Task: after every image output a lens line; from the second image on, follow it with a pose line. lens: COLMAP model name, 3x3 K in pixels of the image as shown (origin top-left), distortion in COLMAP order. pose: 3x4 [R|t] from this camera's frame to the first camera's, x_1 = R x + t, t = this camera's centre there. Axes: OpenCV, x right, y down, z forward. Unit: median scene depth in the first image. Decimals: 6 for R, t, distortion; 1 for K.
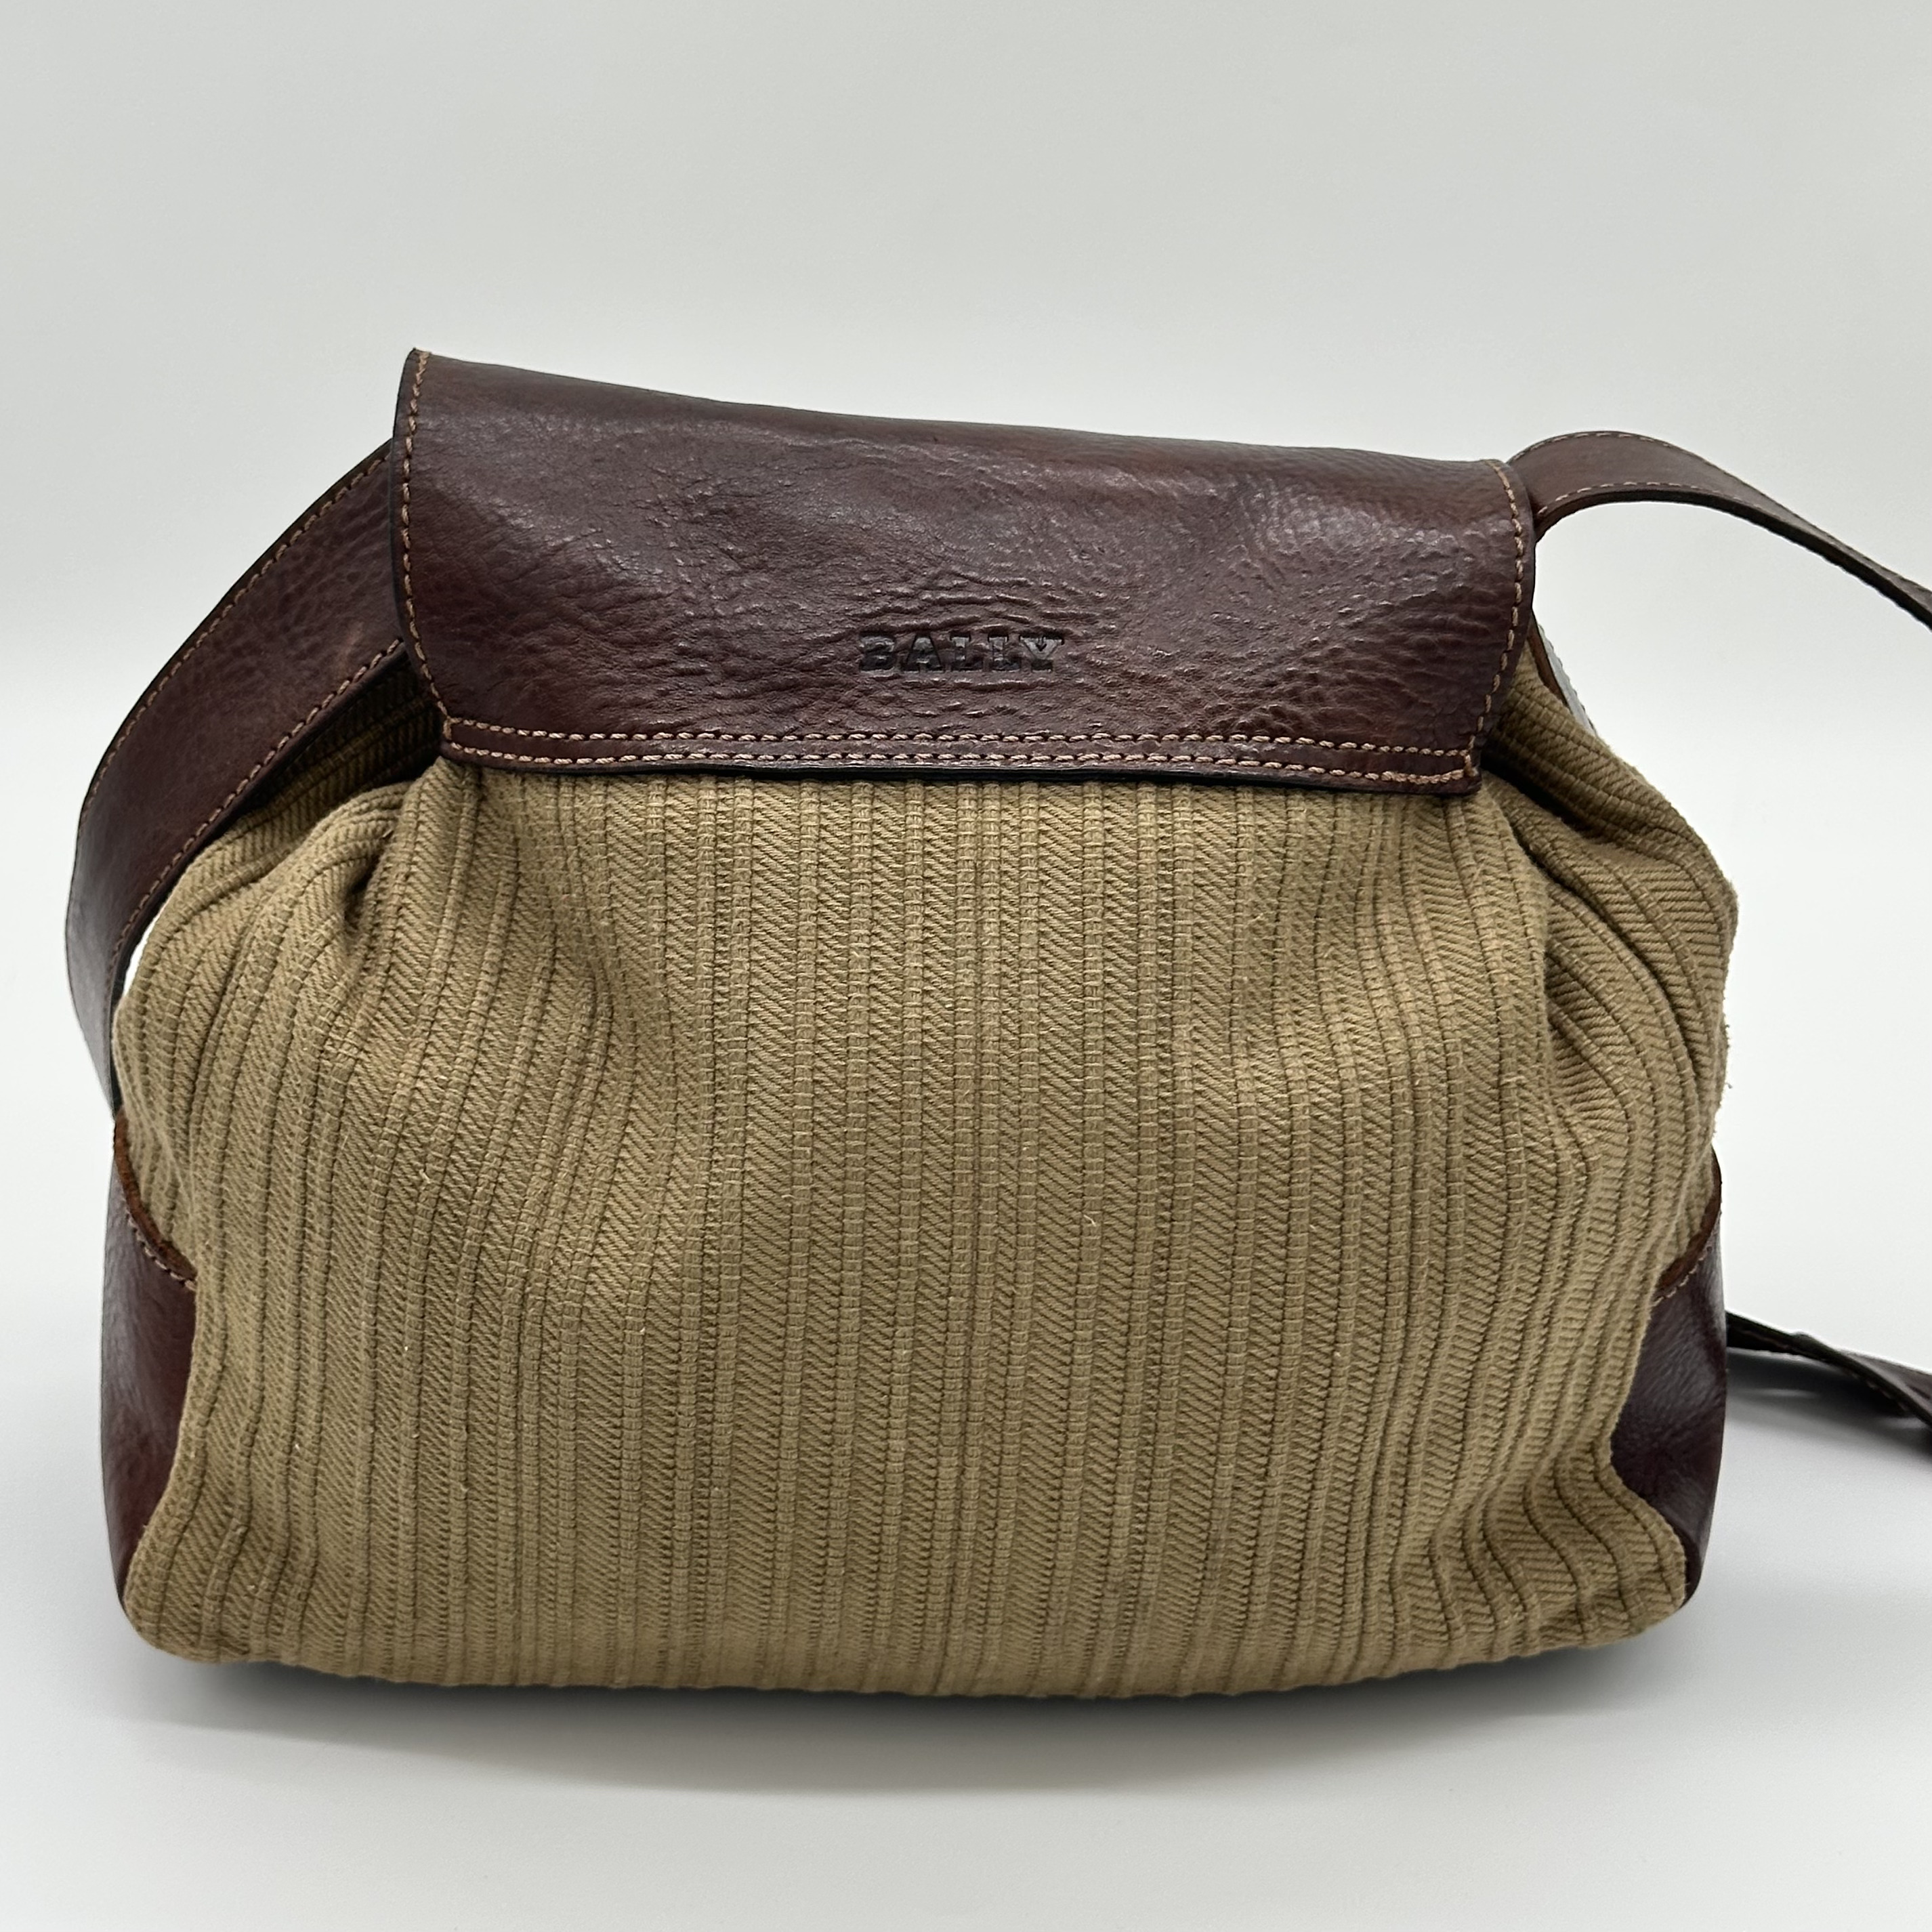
lens RADIAL K [[3542.2, 0, 958.1], [0, 3542.2, 977.5], [0, 0, 1]] dist [0.095636, 0.000000]
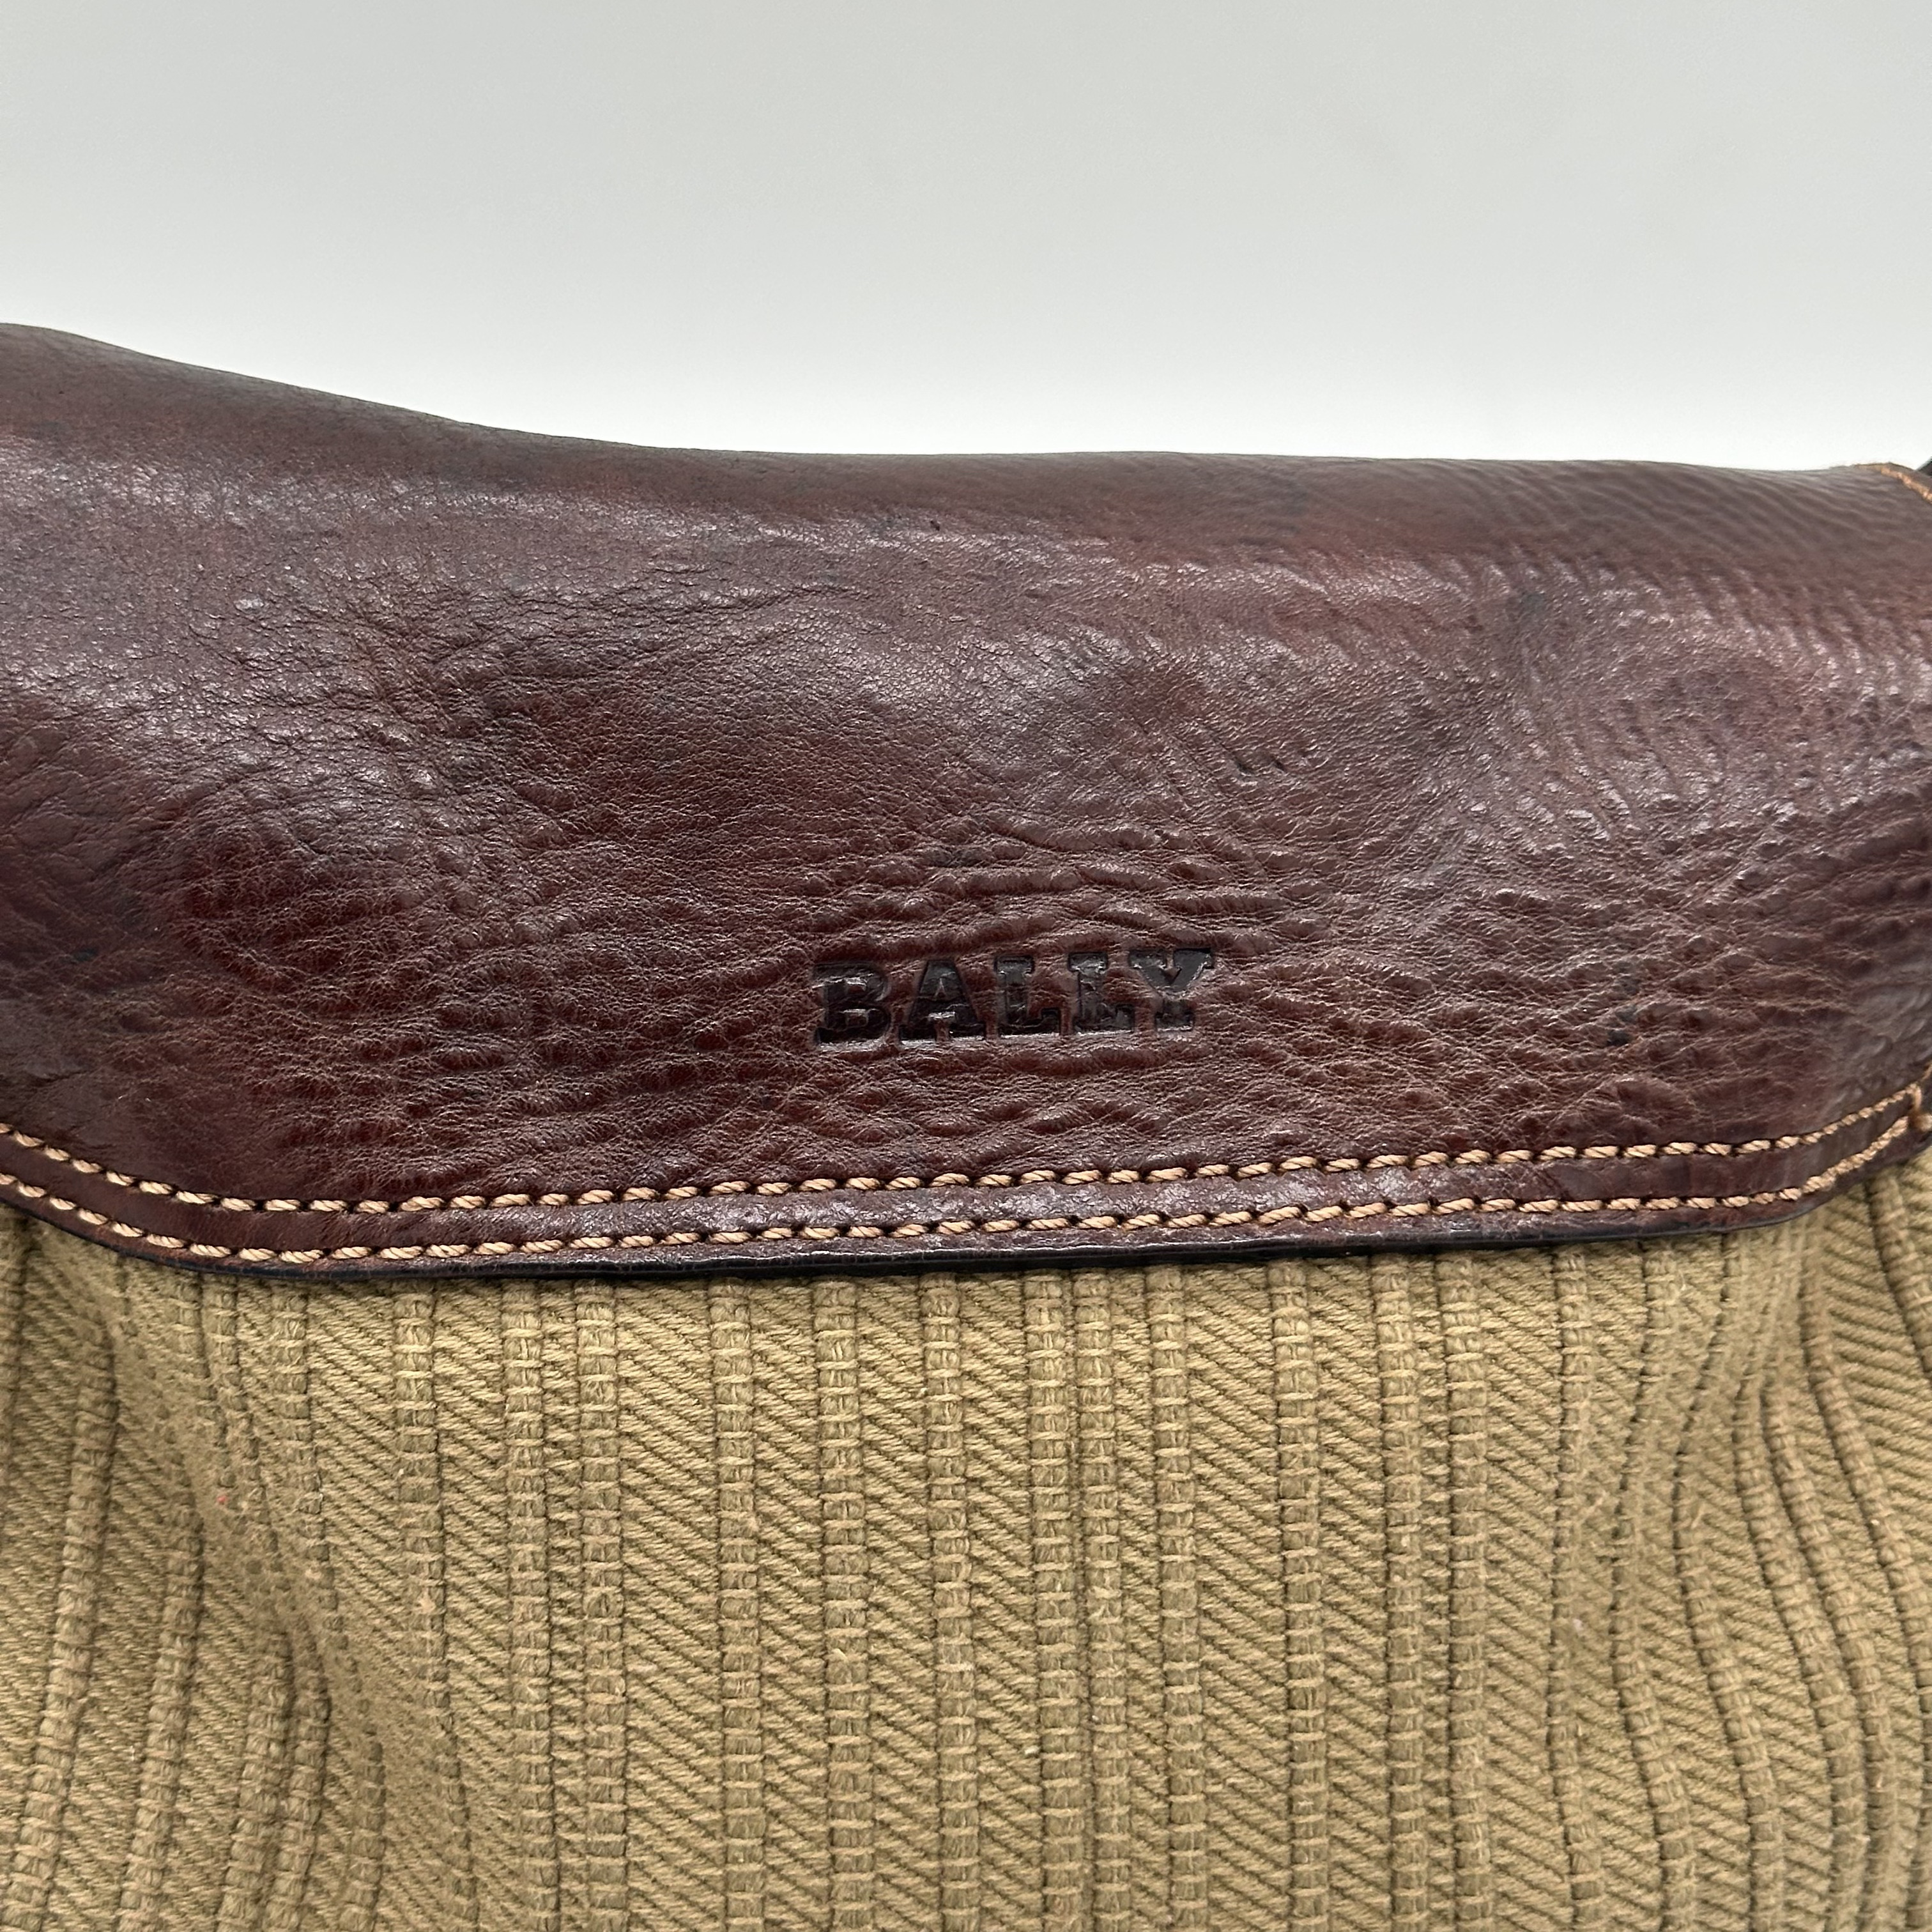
lens RADIAL K [[3542.2, 0, 981.8], [0, 3542.2, 950.6], [0, 0, 1]] dist [0.095636, 0.000000]
pose [[0.987822, -0.035093, 0.151579, -0.079974], [0.003132, 0.978518, 0.206138, -0.202224], [-0.155556, -0.203153, 0.966711, 0.524670]]
